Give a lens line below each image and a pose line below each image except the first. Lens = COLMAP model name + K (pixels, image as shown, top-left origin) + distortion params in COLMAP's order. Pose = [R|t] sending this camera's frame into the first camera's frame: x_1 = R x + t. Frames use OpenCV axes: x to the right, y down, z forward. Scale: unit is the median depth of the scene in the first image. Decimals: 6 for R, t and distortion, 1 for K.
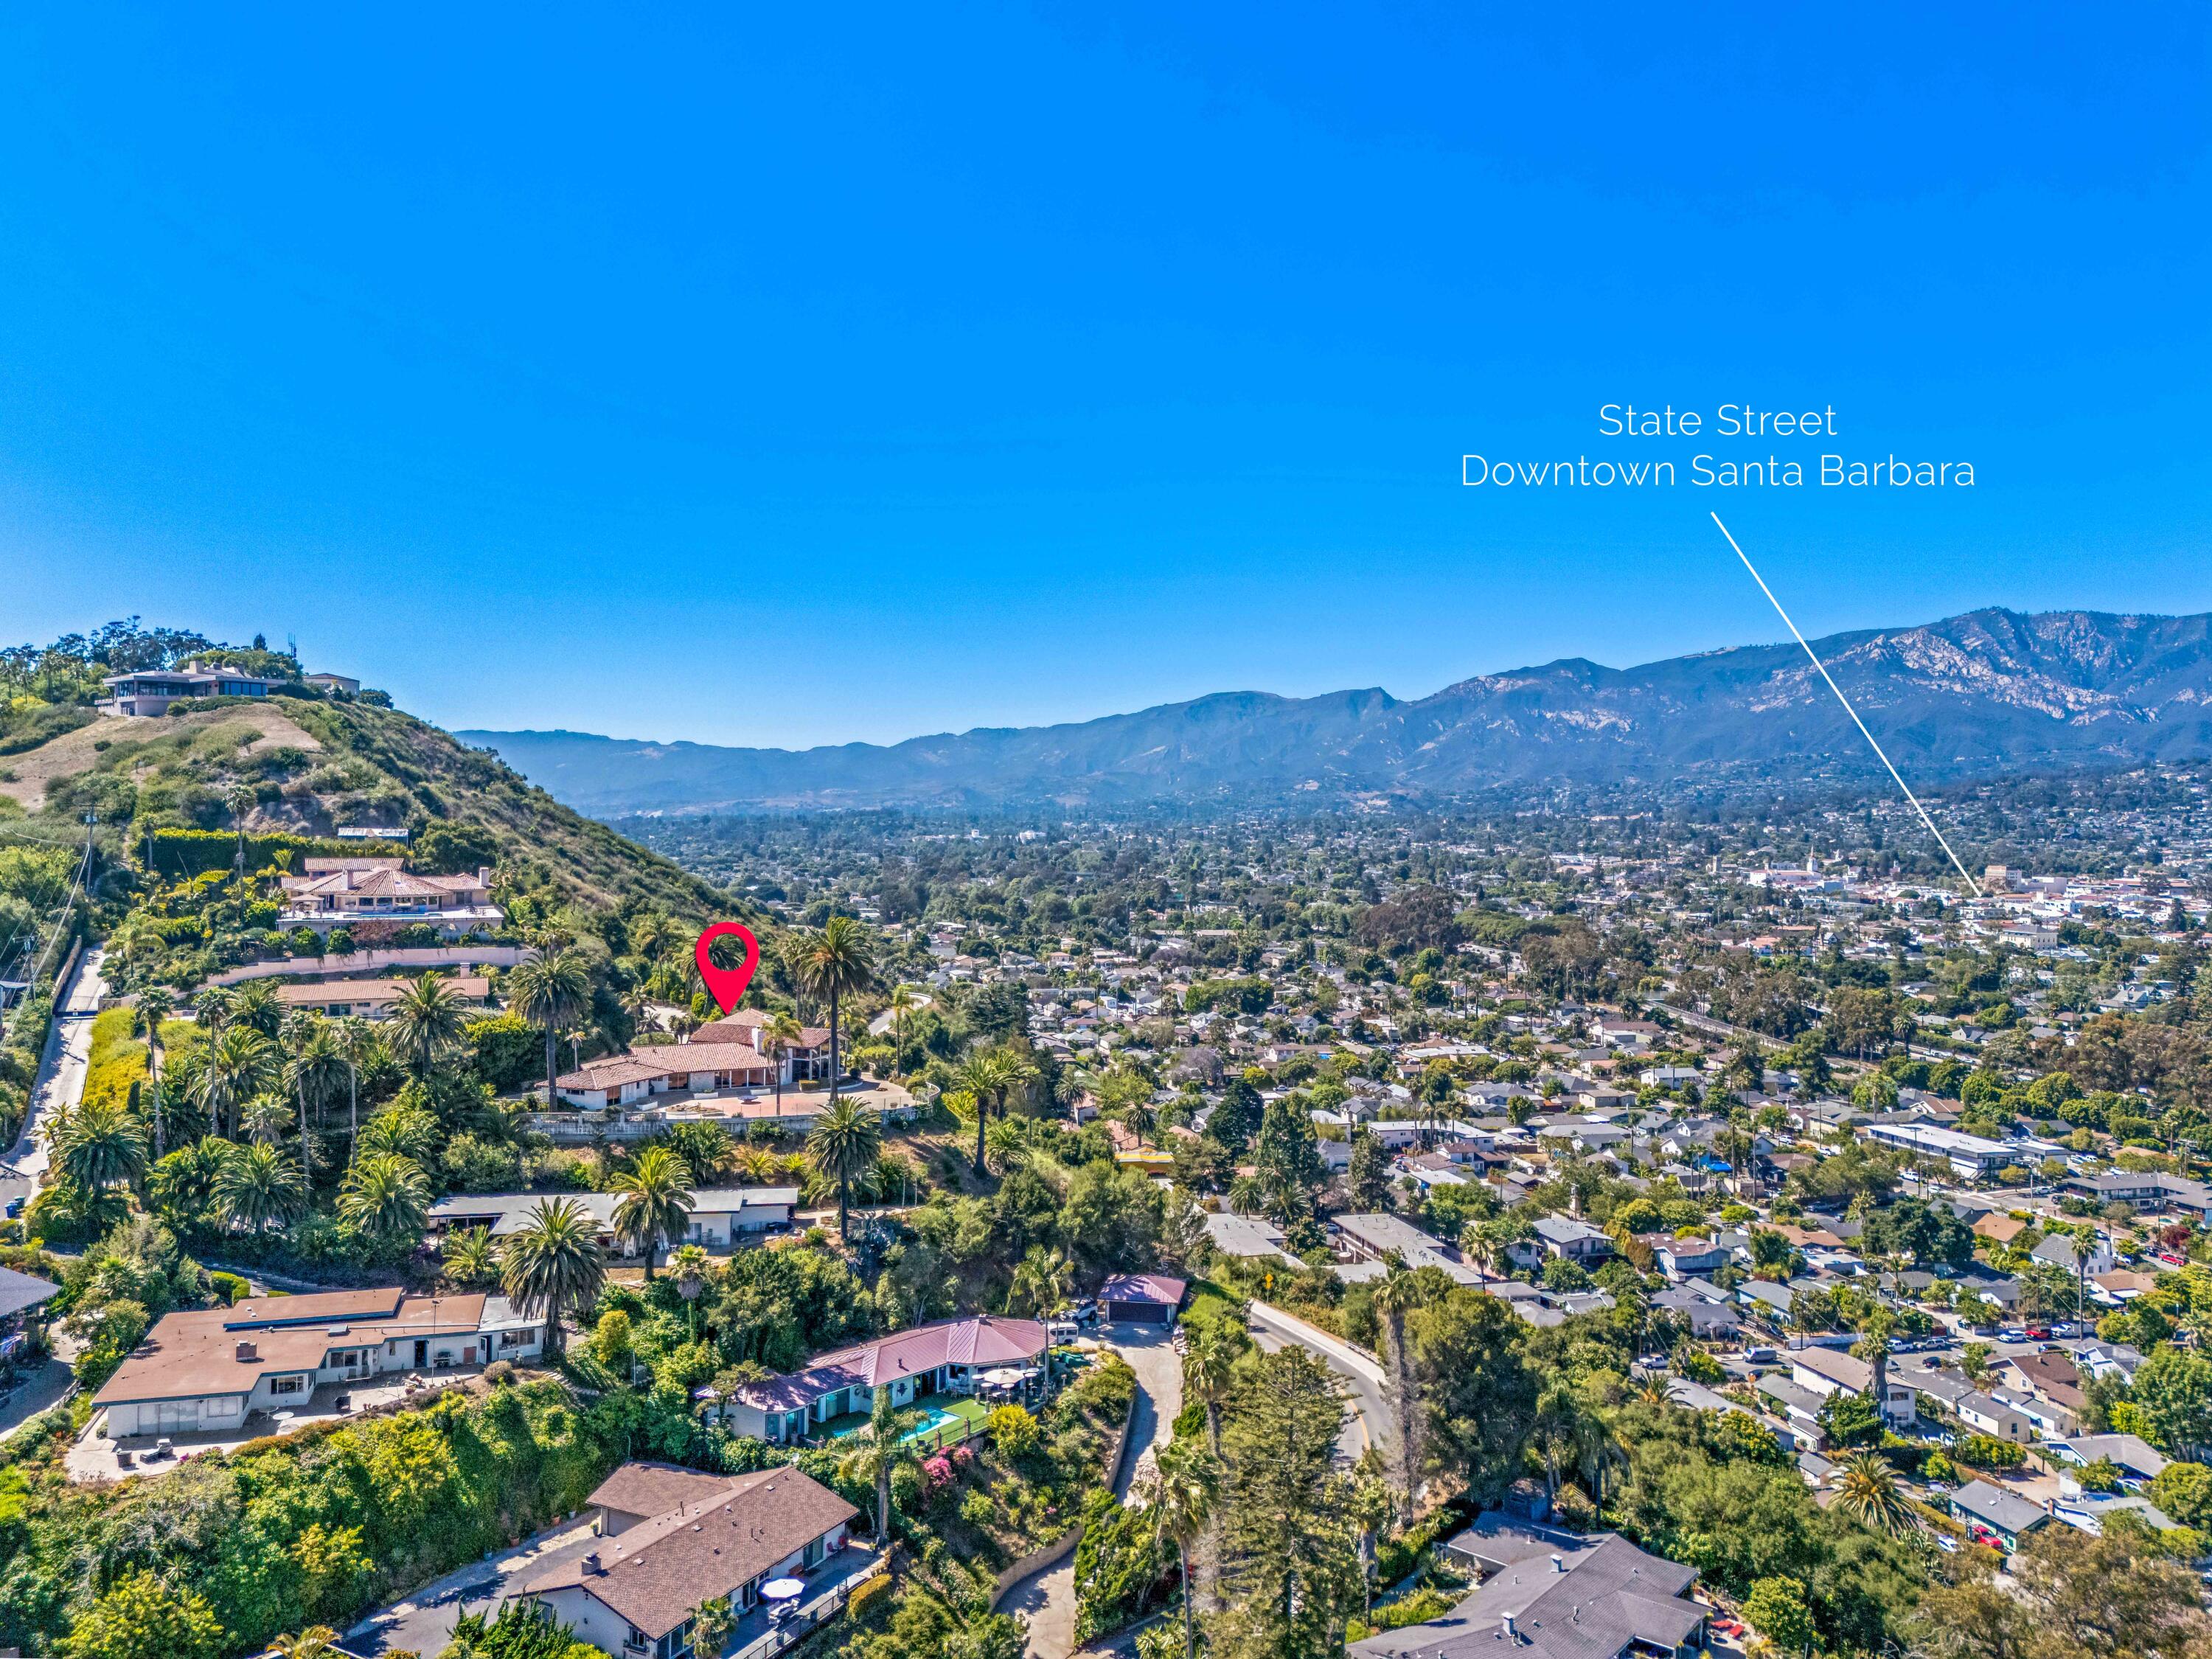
lens RADIAL K [[1596.5, 0, 1102.3], [0, 1596.5, 848.3], [0, 0, 1]] dist [0.099634, -0.102949]
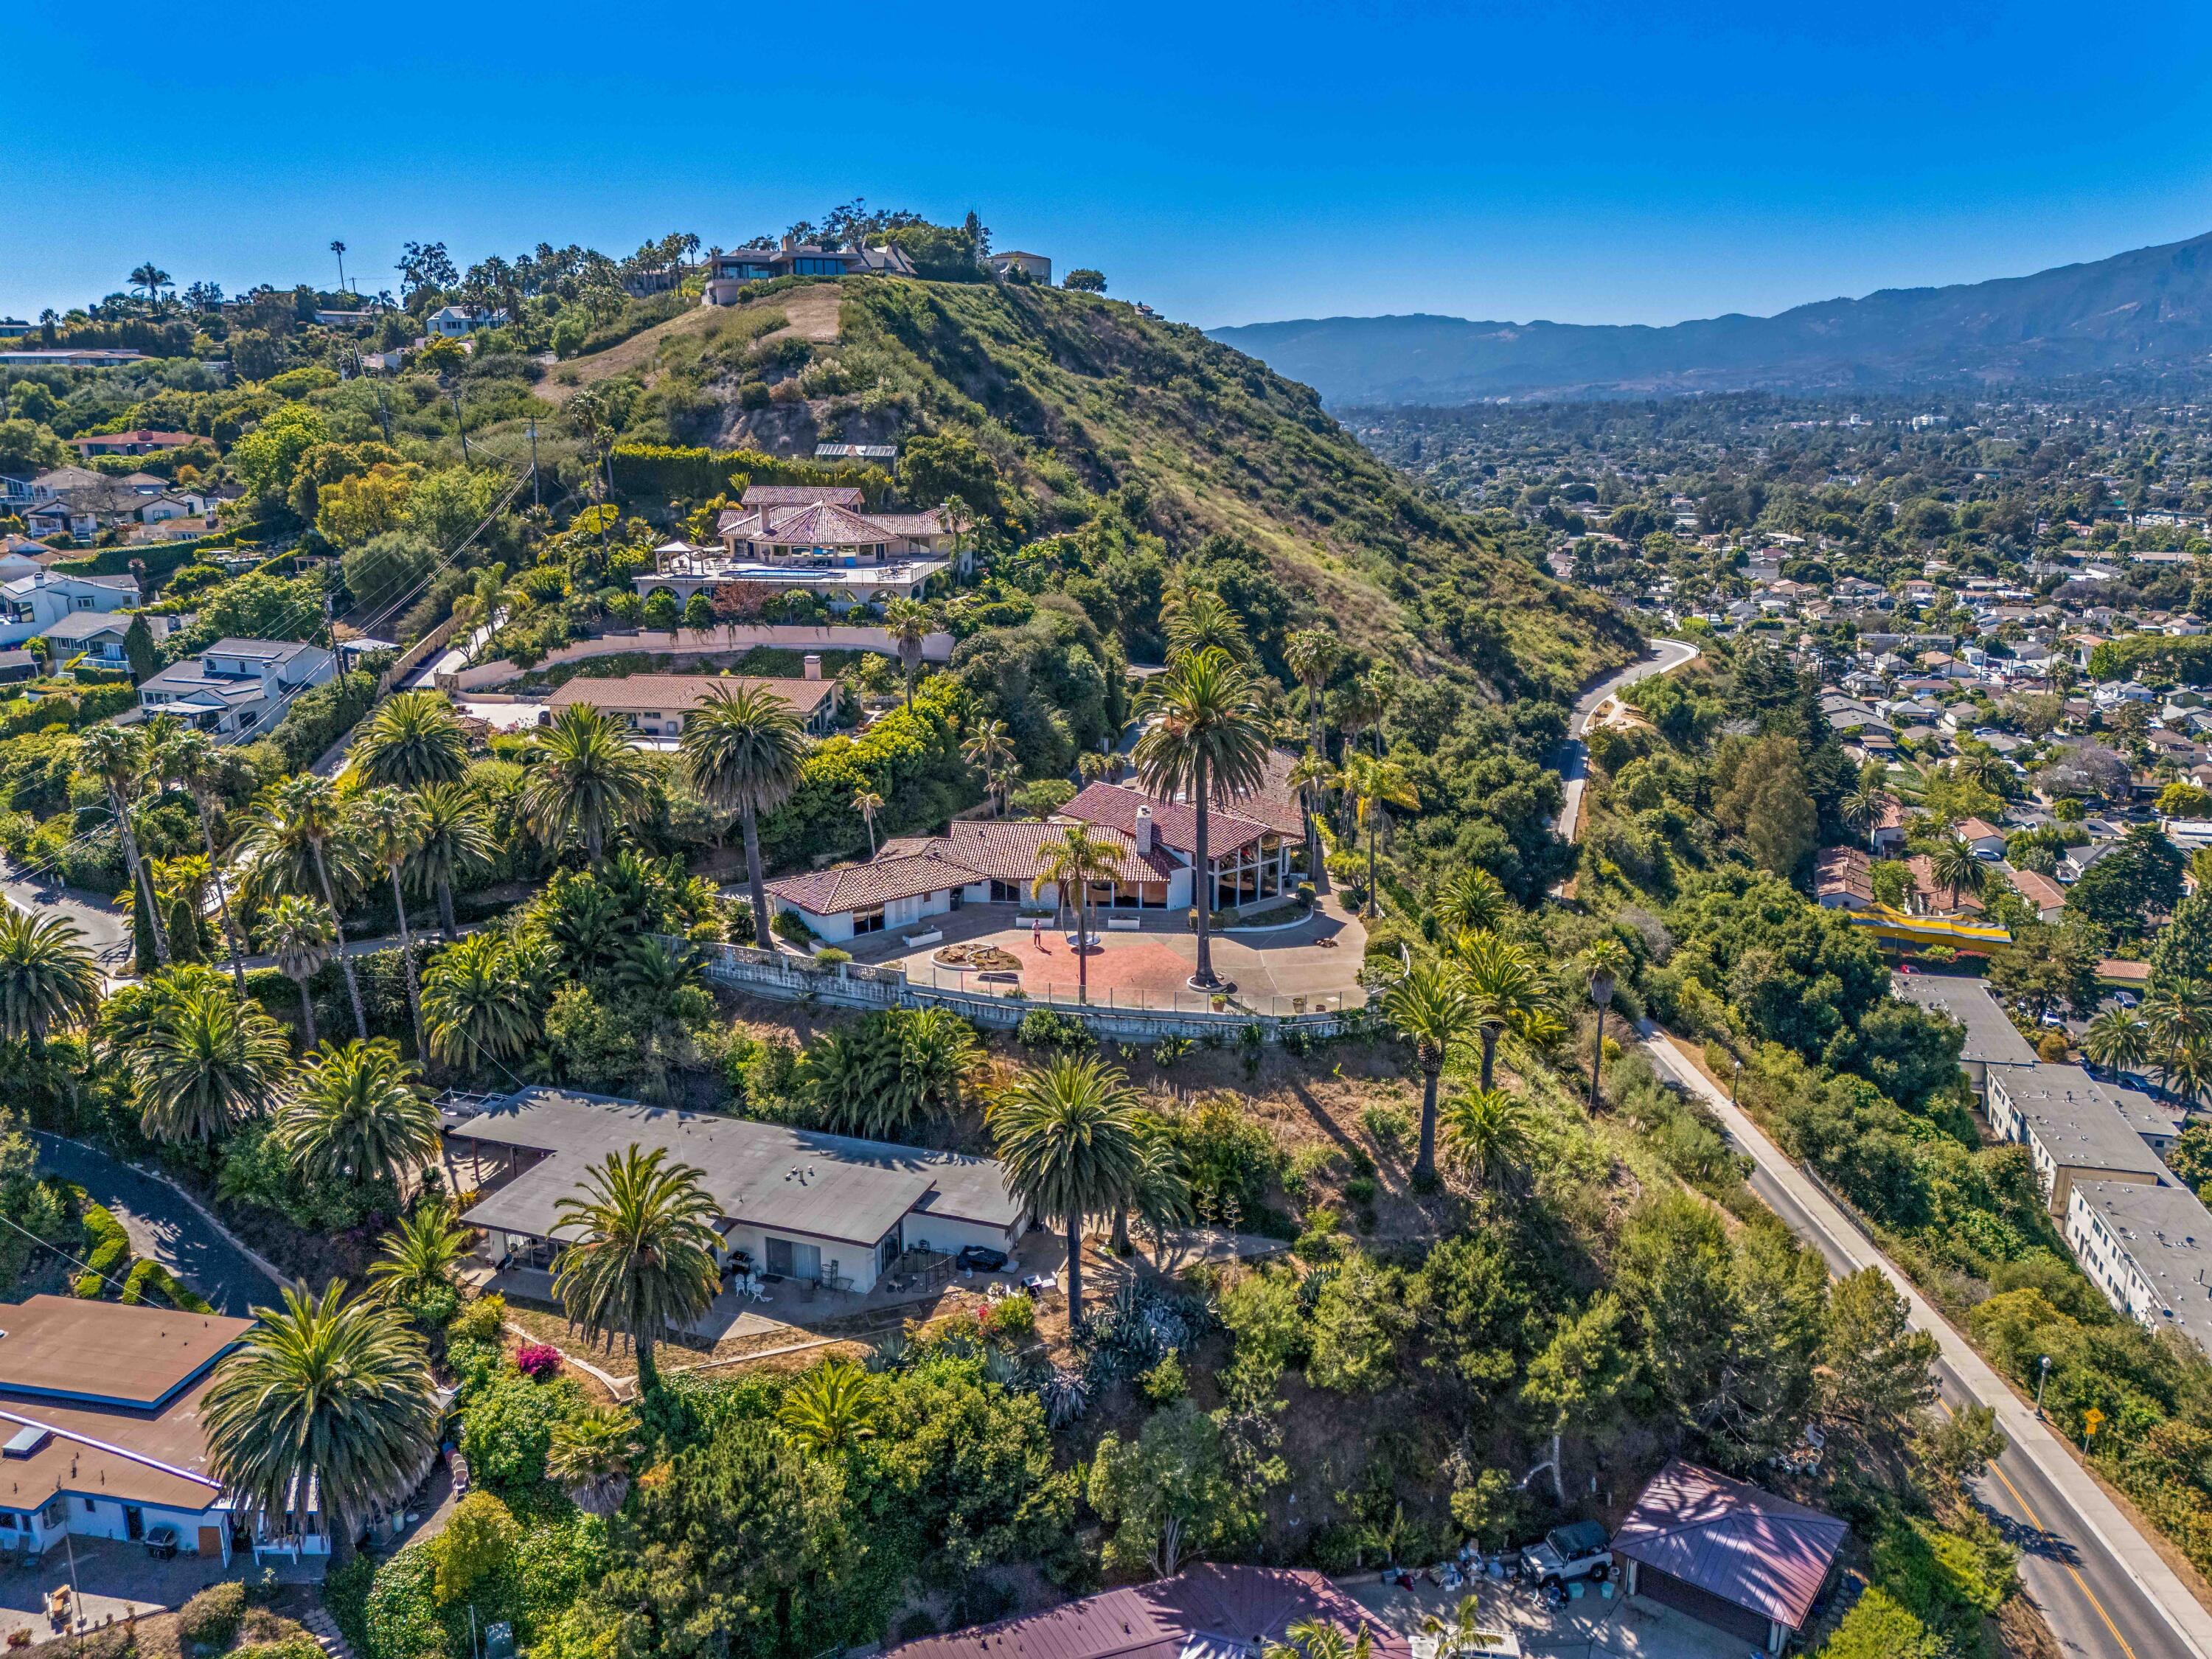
lens RADIAL K [[1596.5, 0, 1102.3], [0, 1596.5, 848.3], [0, 0, 1]] dist [0.099634, -0.102949]
pose [[0.876643, 0.120847, -0.465718, 0.014590], [-0.002483, 0.969067, 0.246785, -0.006101], [0.481136, -0.215186, 0.849826, 0.139077]]
